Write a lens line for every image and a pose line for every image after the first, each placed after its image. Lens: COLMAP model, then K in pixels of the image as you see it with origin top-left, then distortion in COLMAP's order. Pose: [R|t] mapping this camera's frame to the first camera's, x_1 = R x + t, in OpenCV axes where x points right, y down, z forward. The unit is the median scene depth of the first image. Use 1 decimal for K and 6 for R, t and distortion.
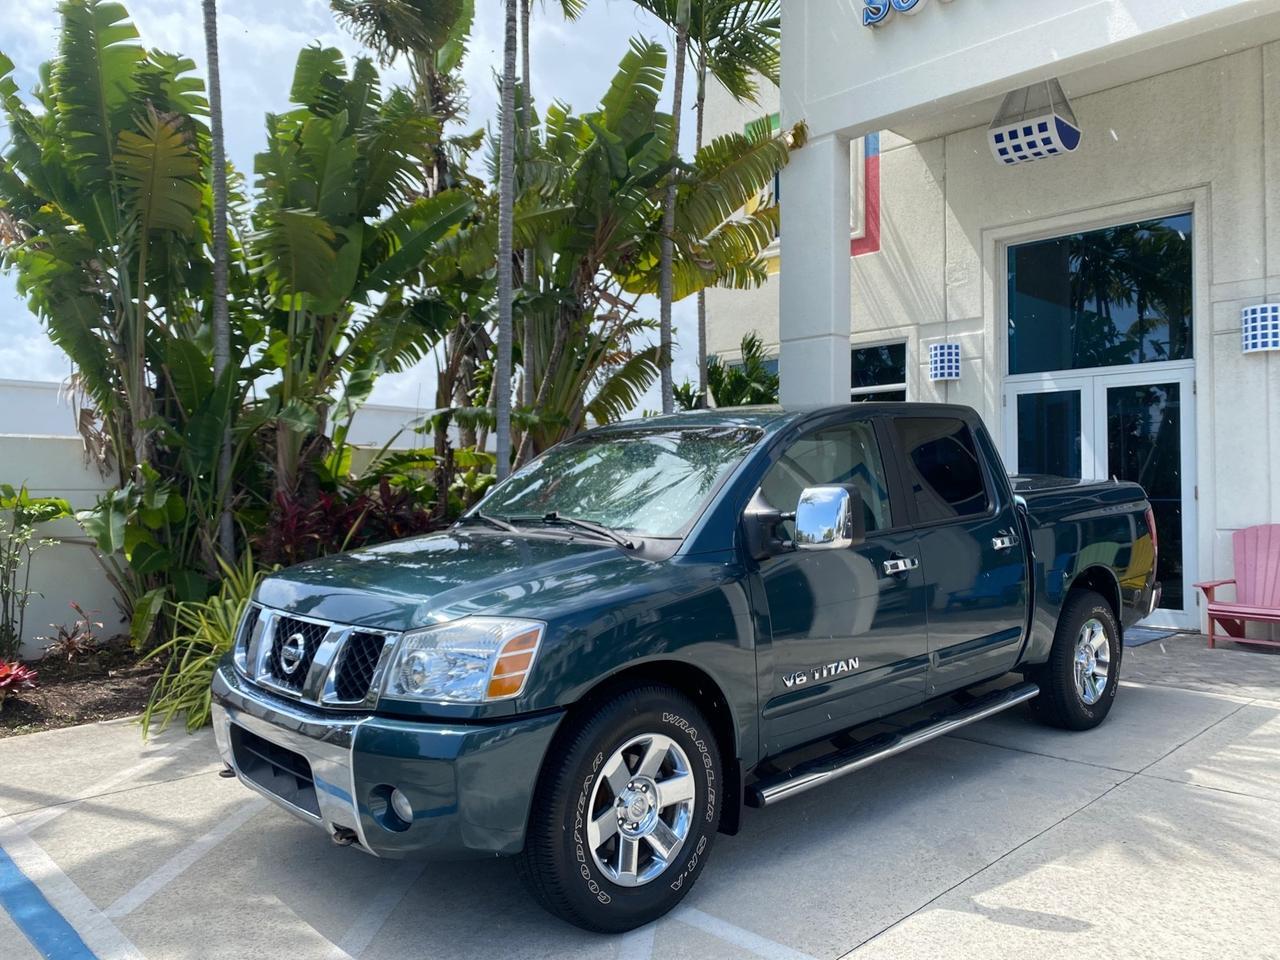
lens RADIAL K [[1000.7, 0, 638.1], [0, 1000.7, 476.5], [0, 0, 1]] dist [0.009590, -0.008129]
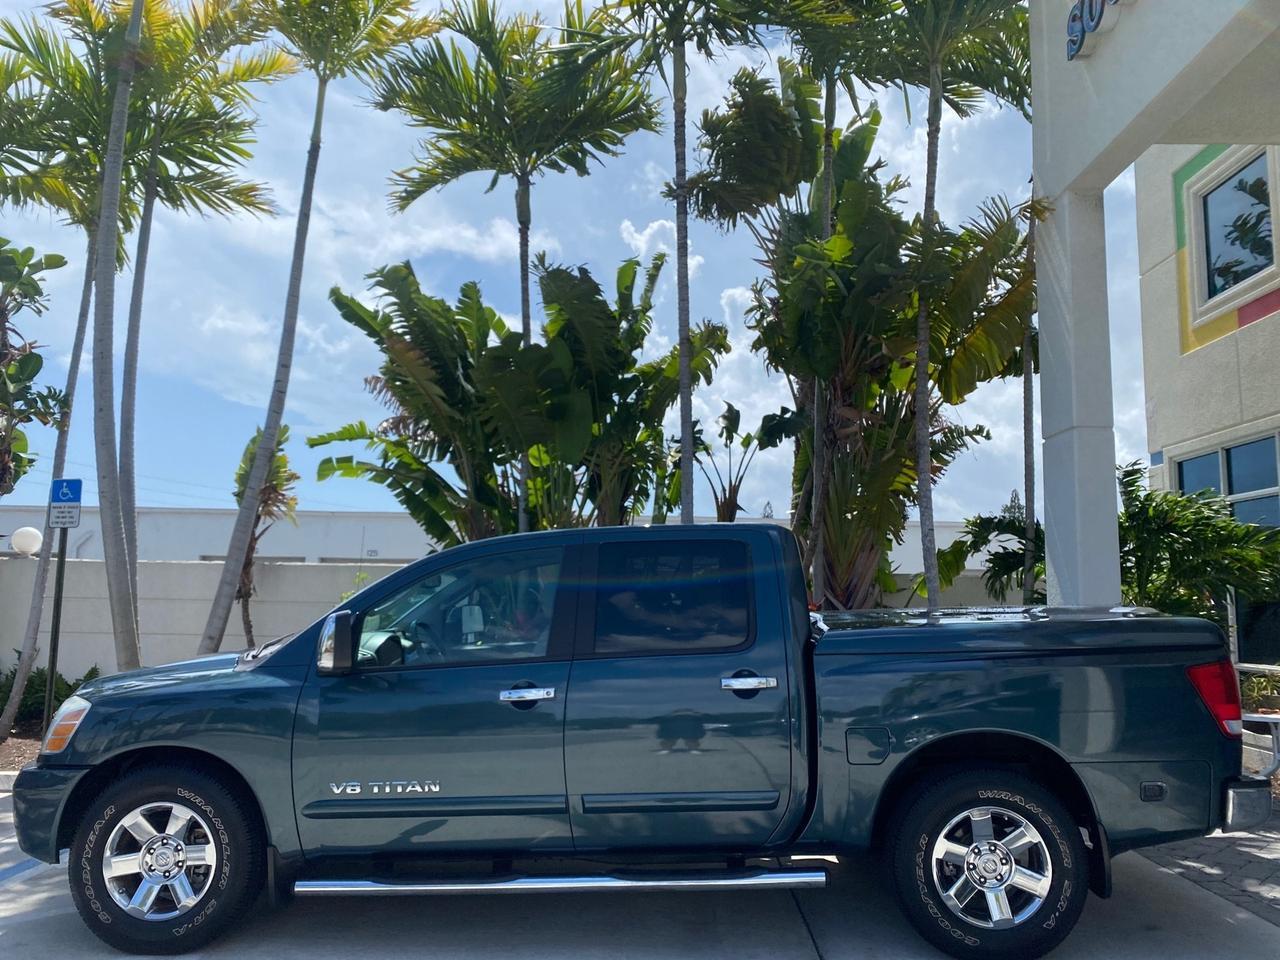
lens RADIAL K [[1000.0, 0, 644.1], [0, 1000.0, 482.2], [0, 0, 1]] dist [0.009786, -0.005926]
pose [[0.694783, -0.069447, -0.715859, 0.564561], [-0.007934, 0.994527, -0.104182, -0.010788], [0.719176, 0.078063, 0.690429, 0.205462]]
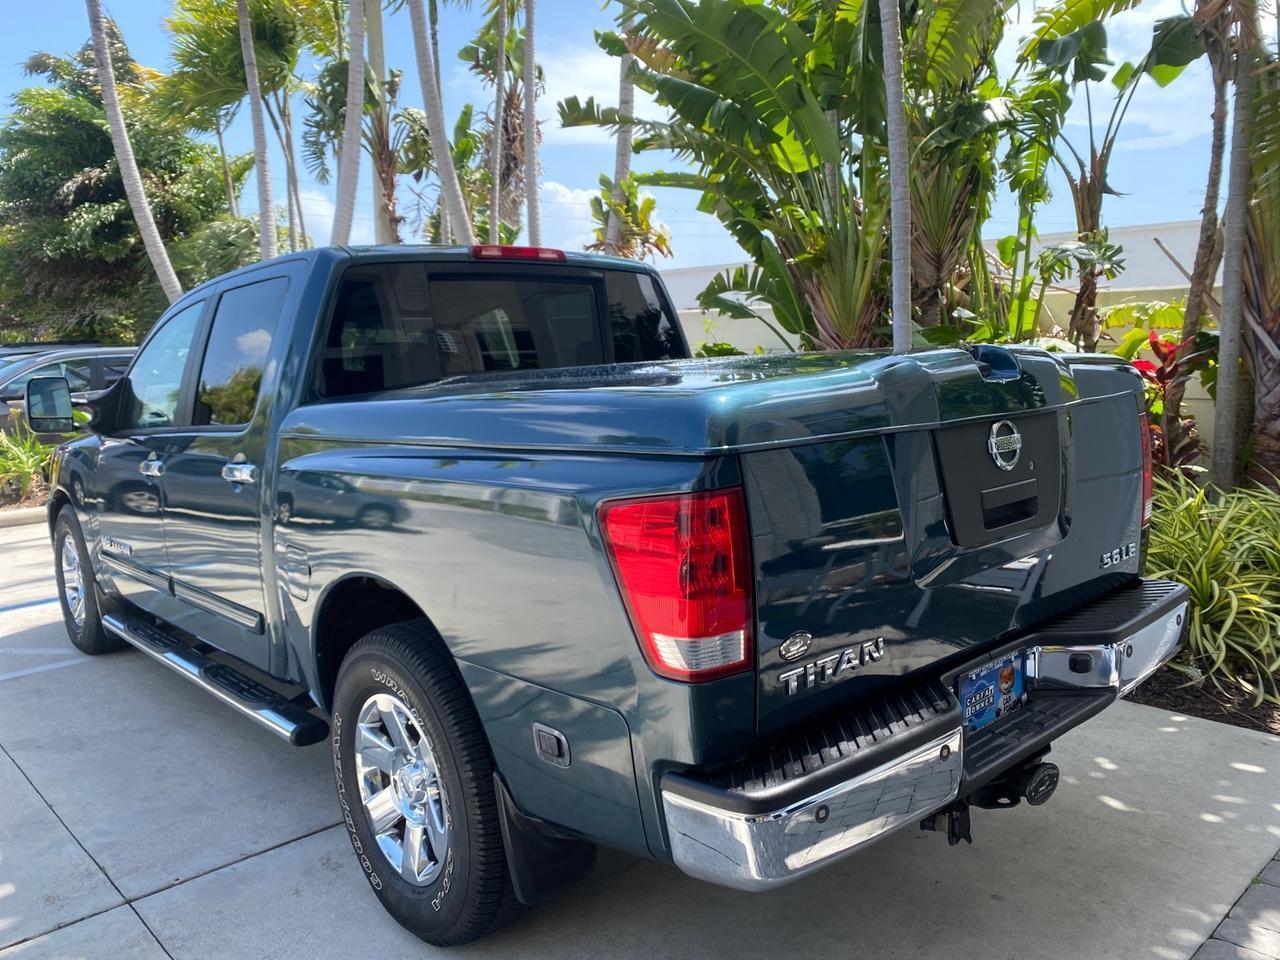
lens RADIAL K [[1000.5, 0, 641.4], [0, 1000.5, 475.9], [0, 0, 1]] dist [0.005346, -0.001261]
pose [[-0.041279, 0.137815, -0.989597, 0.600256], [0.036113, 0.990000, 0.136365, -0.006550], [0.998495, -0.030108, -0.045843, 0.782889]]
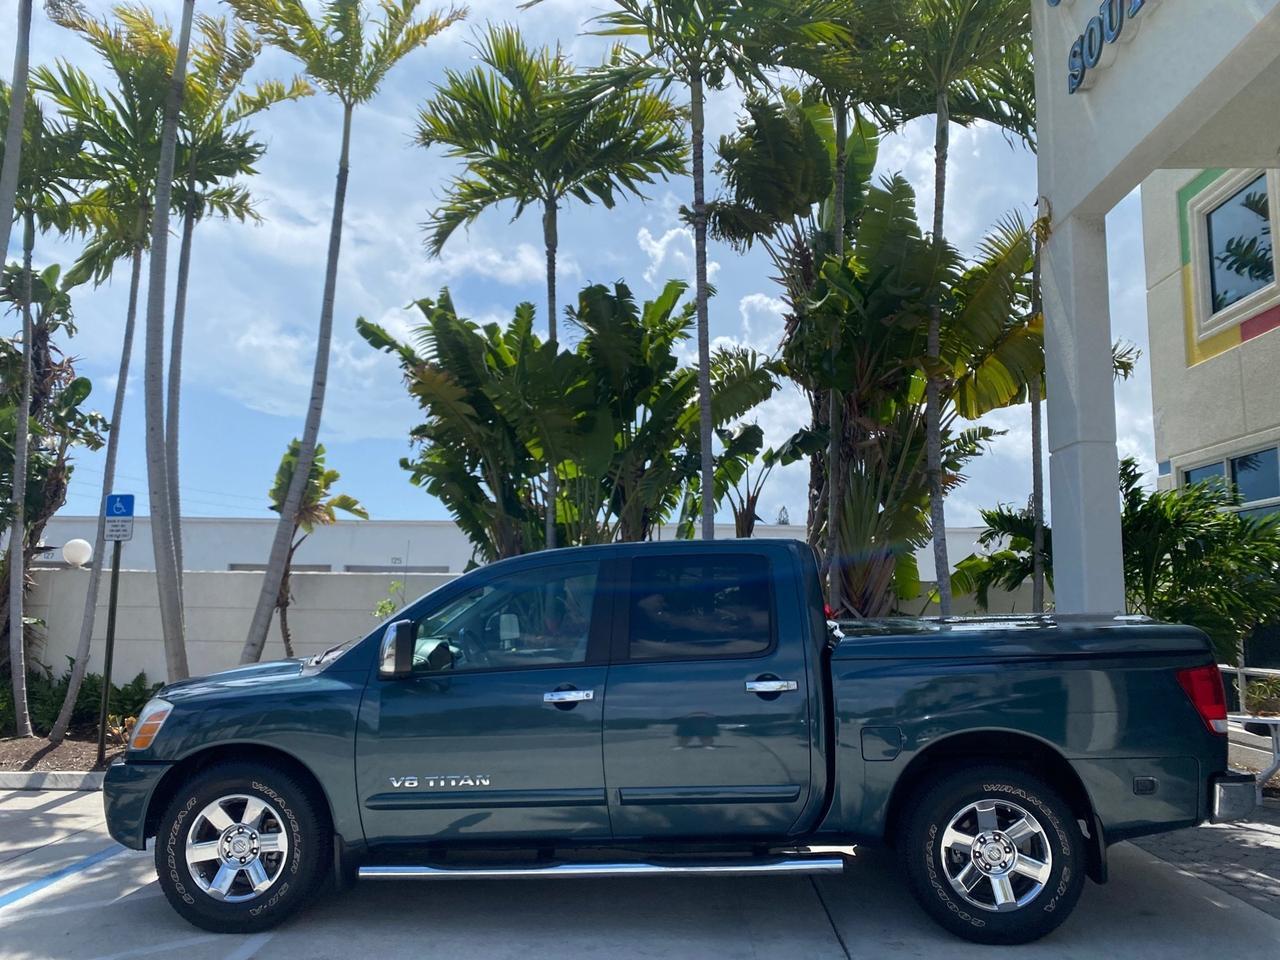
lens RADIAL K [[1000.7, 0, 638.1], [0, 1000.7, 476.5], [0, 0, 1]] dist [0.009590, -0.008129]
pose [[0.679411, -0.080931, -0.729281, 0.595608], [-0.005158, 0.993347, -0.115041, -0.013878], [0.733740, 0.081922, 0.674474, 0.163254]]
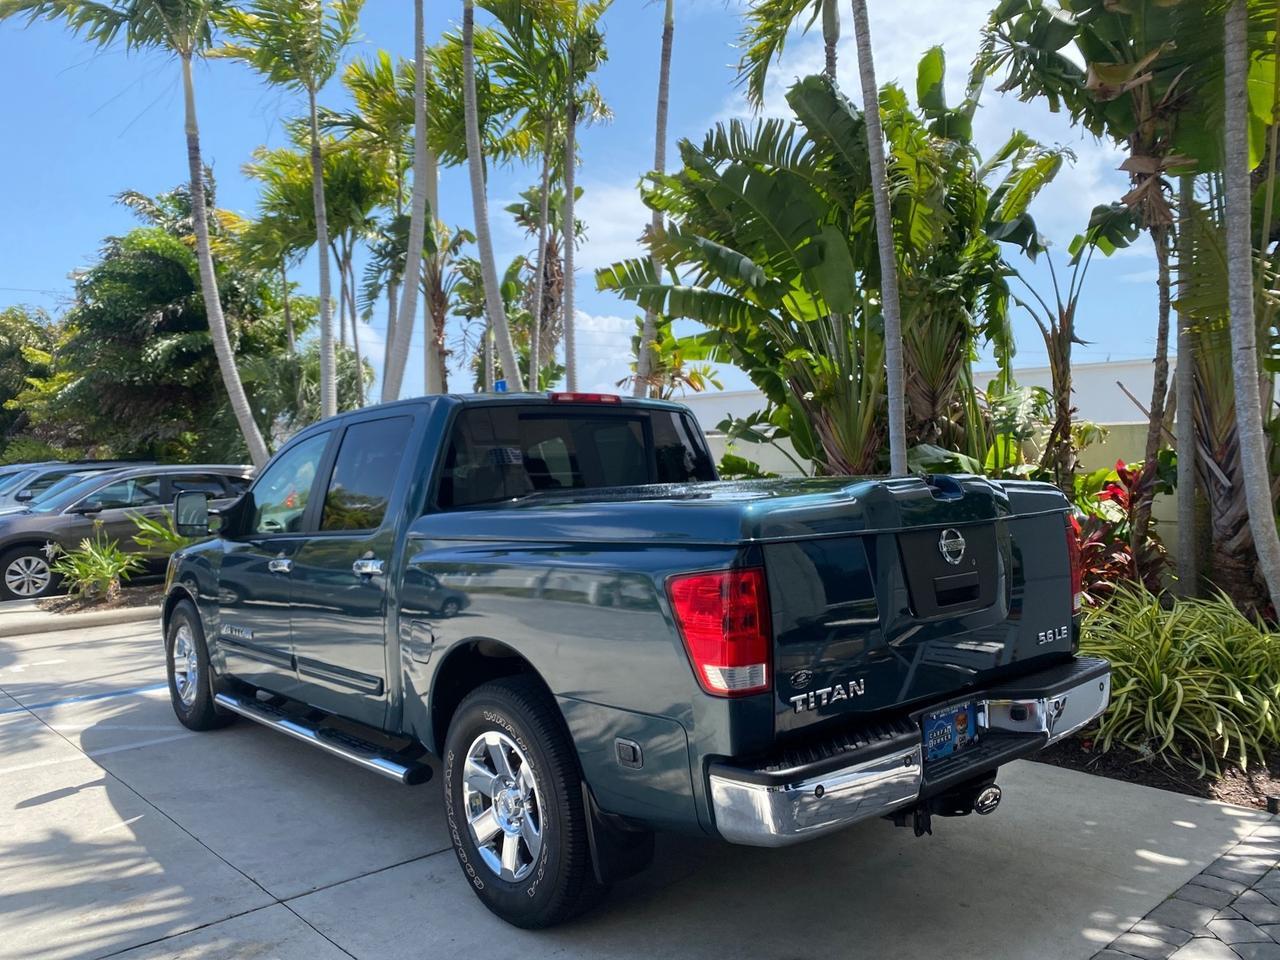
lens RADIAL K [[1000.7, 0, 638.1], [0, 1000.7, 476.5], [0, 0, 1]] dist [0.009590, -0.008129]
pose [[-0.060824, 0.018510, -0.997977, 0.709382], [0.026603, 0.999503, 0.016916, -0.010102], [0.997794, -0.025520, -0.061286, 0.774699]]
